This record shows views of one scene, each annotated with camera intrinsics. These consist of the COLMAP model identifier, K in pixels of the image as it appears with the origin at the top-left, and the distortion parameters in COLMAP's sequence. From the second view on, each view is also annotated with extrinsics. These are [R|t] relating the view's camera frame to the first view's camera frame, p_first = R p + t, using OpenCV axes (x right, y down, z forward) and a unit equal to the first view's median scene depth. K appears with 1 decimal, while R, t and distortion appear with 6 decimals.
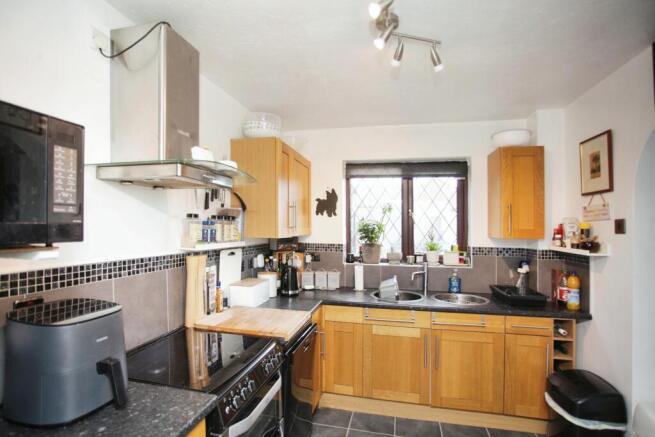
lens RADIAL K [[327.0, 0, 322.2], [0, 327.0, 222.4], [0, 0, 1]] dist [-0.003367, 0.000181]
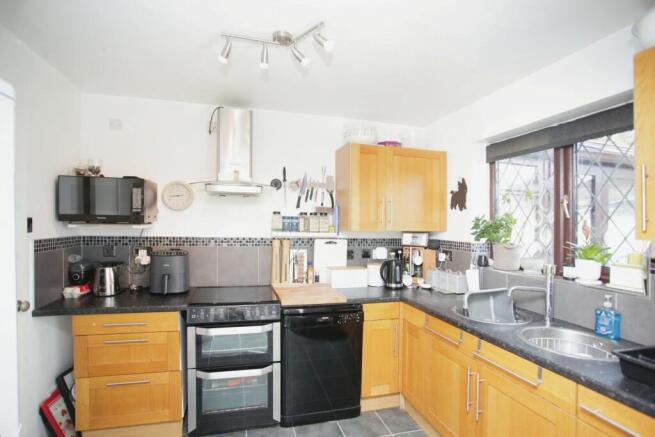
lens RADIAL K [[327.0, 0, 321.8], [0, 327.0, 219.6], [0, 0, 1]] dist [-0.003367, 0.000181]
pose [[0.502919, -0.008113, -0.864296, 0.679019], [0.001142, 0.999961, -0.008722, 0.015777], [0.864333, 0.003400, 0.502909, 0.287827]]
